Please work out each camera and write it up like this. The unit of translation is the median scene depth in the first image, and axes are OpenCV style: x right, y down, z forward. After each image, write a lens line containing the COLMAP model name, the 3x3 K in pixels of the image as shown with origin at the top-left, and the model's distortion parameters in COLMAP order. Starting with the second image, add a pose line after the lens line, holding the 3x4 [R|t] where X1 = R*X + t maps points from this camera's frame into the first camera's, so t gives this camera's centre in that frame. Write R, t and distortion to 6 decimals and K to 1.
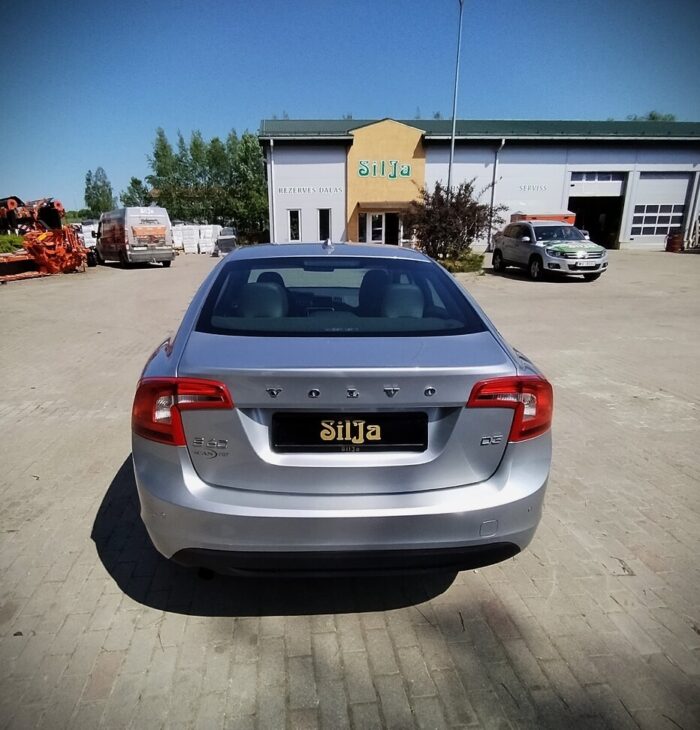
lens RADIAL K [[474.6, 0, 317.0], [0, 474.6, 360.1], [0, 0, 1]] dist [-0.020733, 0.017696]
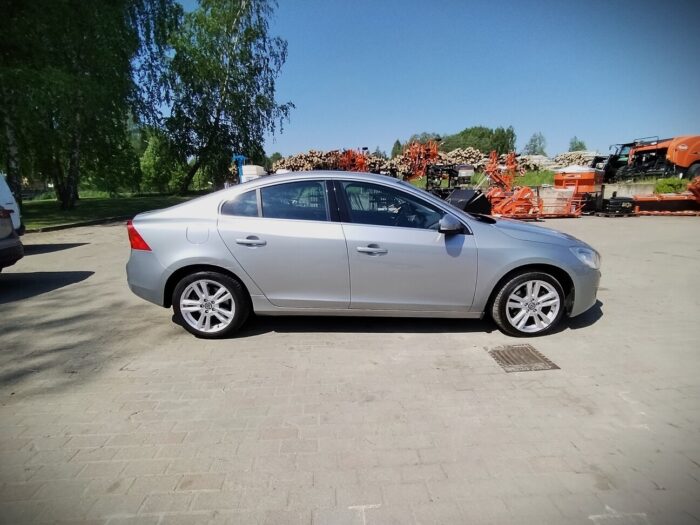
lens RADIAL K [[340.0, 0, 351.8], [0, 340.0, 261.3], [0, 0, 1]] dist [-0.006470, -0.001472]
pose [[-0.040743, 0.218119, -0.975071, 0.303200], [-0.250327, 0.942530, 0.221300, -0.062543], [0.967304, 0.253103, 0.016199, 0.297768]]
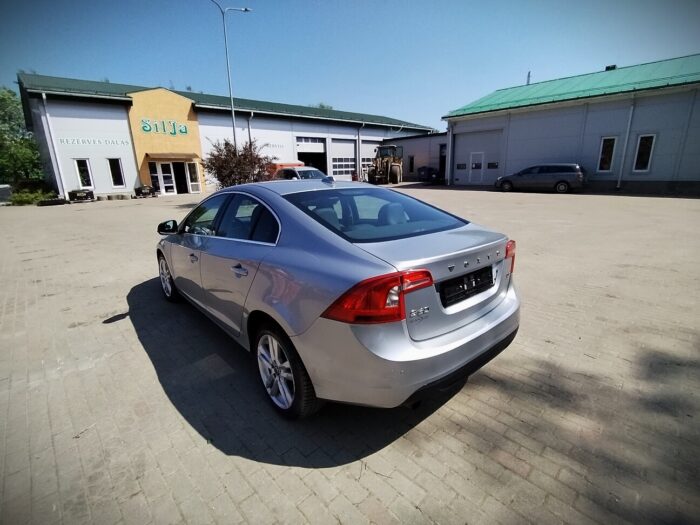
lens RADIAL K [[340.0, 0, 352.1], [0, 340.0, 256.5], [0, 0, 1]] dist [-0.006470, -0.001472]
pose [[0.779058, -0.163310, 0.605308, -0.133513], [0.182457, 0.982746, 0.030311, -0.008668], [-0.599815, 0.086829, 0.795414, 0.035559]]
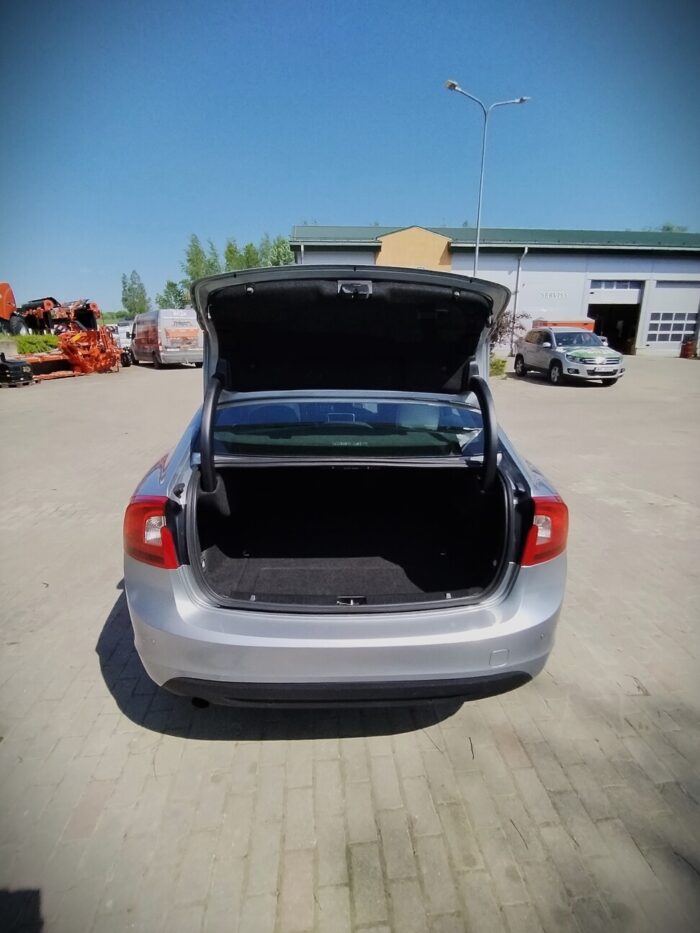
lens RADIAL K [[453.2, 0, 351.8], [0, 453.2, 461.8], [0, 0, 1]] dist [-0.006470, -0.001472]
pose [[0.999908, 0.007750, 0.011092, 0.007788], [-0.007847, 0.999931, 0.008710, -0.005327], [-0.011024, -0.008796, 0.999901, 0.014057]]
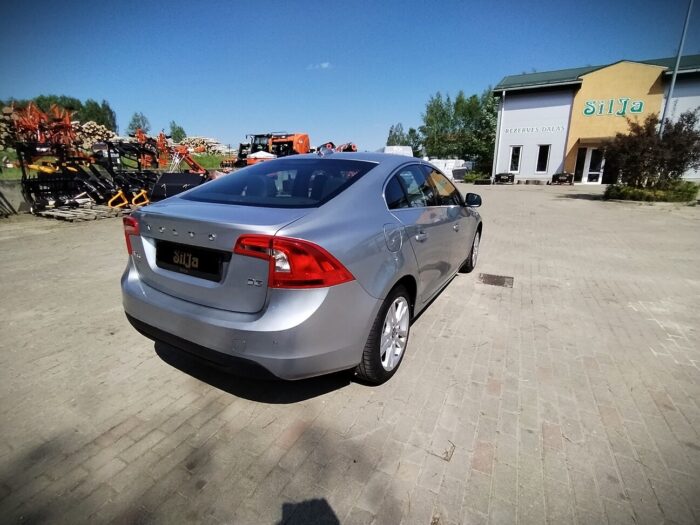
lens RADIAL K [[340.0, 0, 349.0], [0, 340.0, 259.6], [0, 0, 1]] dist [-0.006470, -0.001472]
pose [[0.846984, 0.142904, -0.512052, 0.145248], [-0.141983, 0.989013, 0.041160, 0.004019], [0.512308, 0.037841, 0.857968, 0.043159]]
